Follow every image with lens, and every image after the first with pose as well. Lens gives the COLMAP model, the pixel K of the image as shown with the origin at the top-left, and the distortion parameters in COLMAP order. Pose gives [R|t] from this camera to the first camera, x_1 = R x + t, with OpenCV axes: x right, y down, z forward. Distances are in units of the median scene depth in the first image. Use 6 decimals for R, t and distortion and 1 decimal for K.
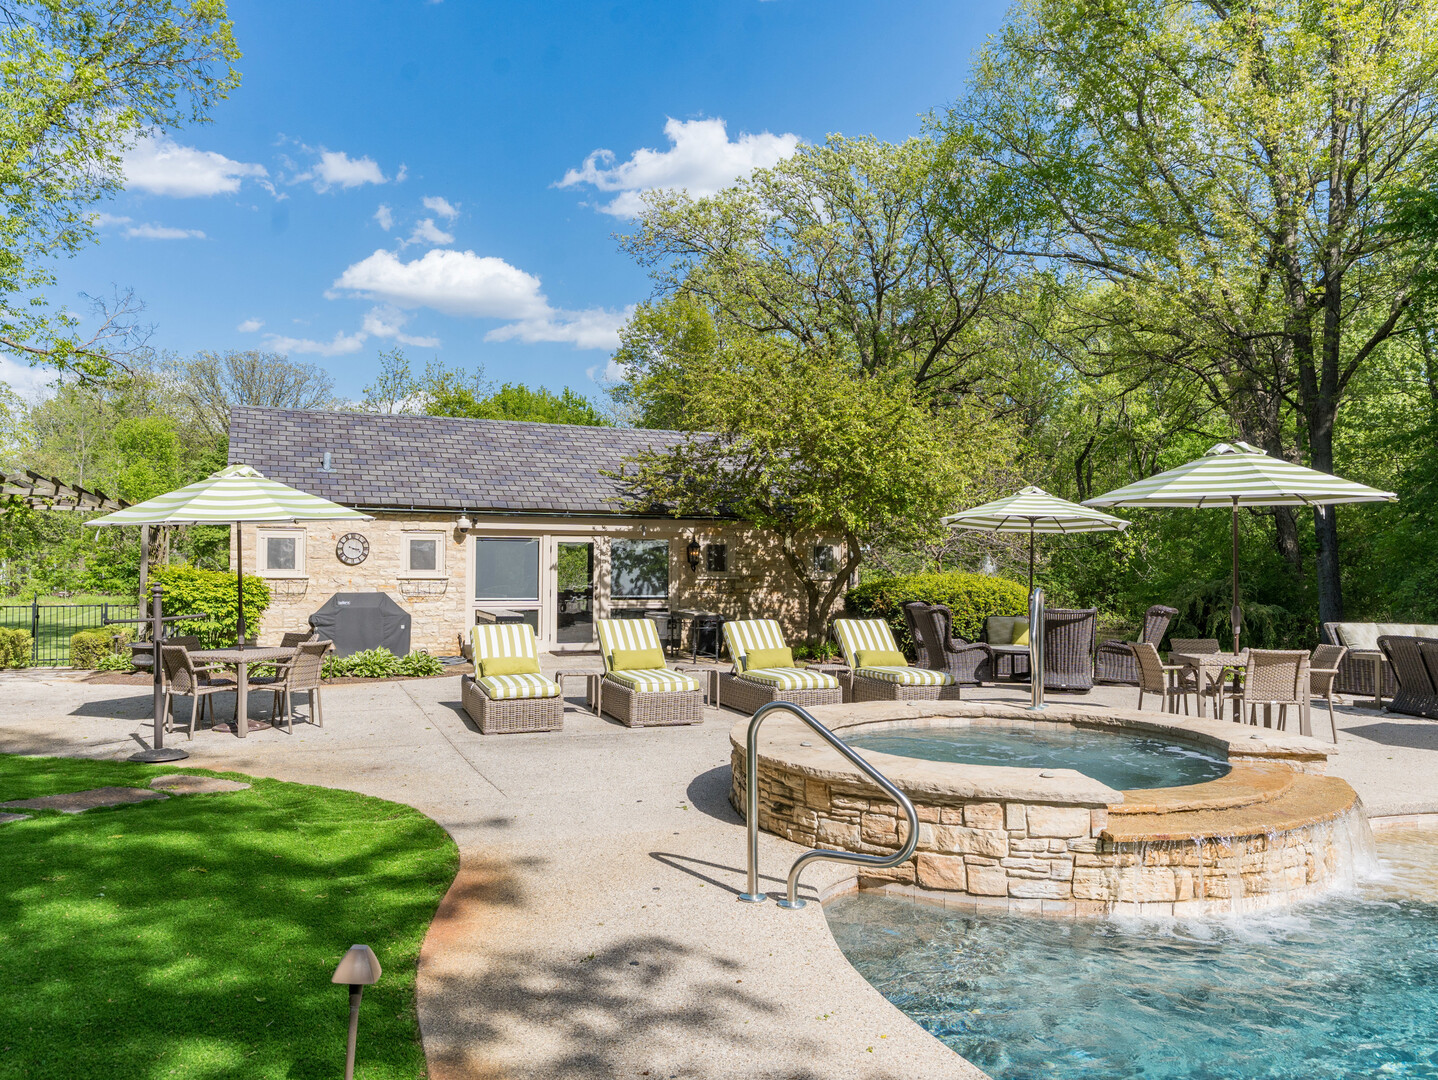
lens RADIAL K [[1154.1, 0, 719.0], [0, 1154.1, 540.0], [0, 0, 1]] dist [0.000511, 0.003632]
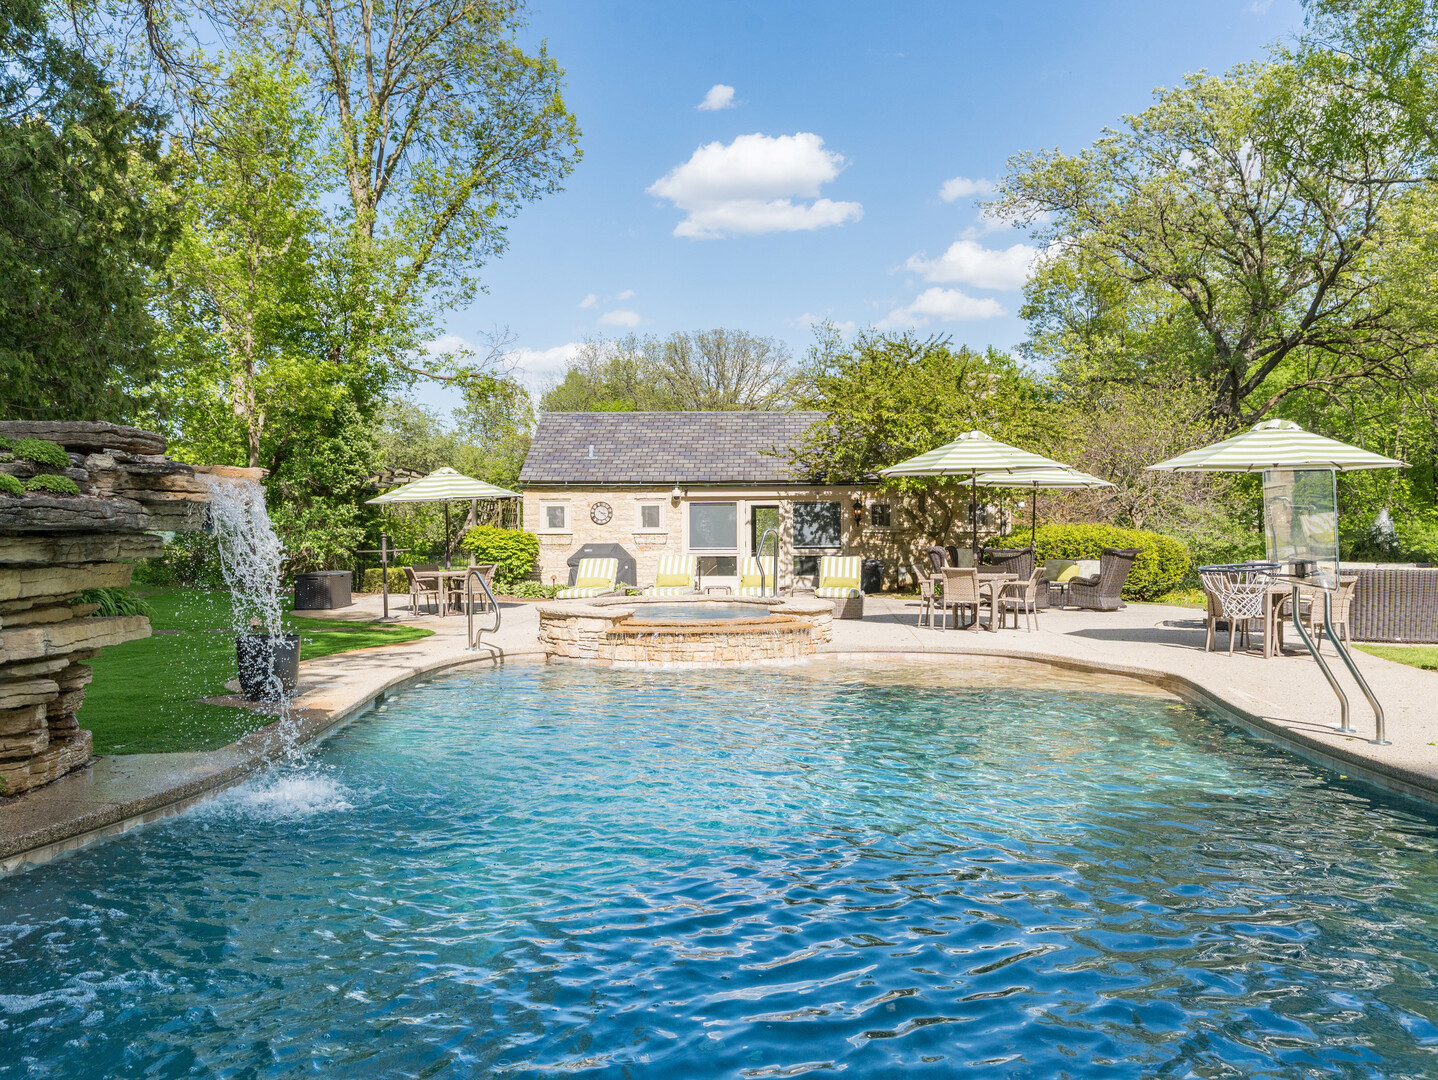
lens RADIAL K [[1169.1, 0, 719.0], [0, 1169.1, 540.0], [0, 0, 1]] dist [0.004564, 0.000168]
pose [[0.922443, -0.010867, -0.385980, 0.348292], [0.024493, 0.999238, 0.030403, 0.000586], [0.385355, -0.037499, 0.922006, -0.263085]]
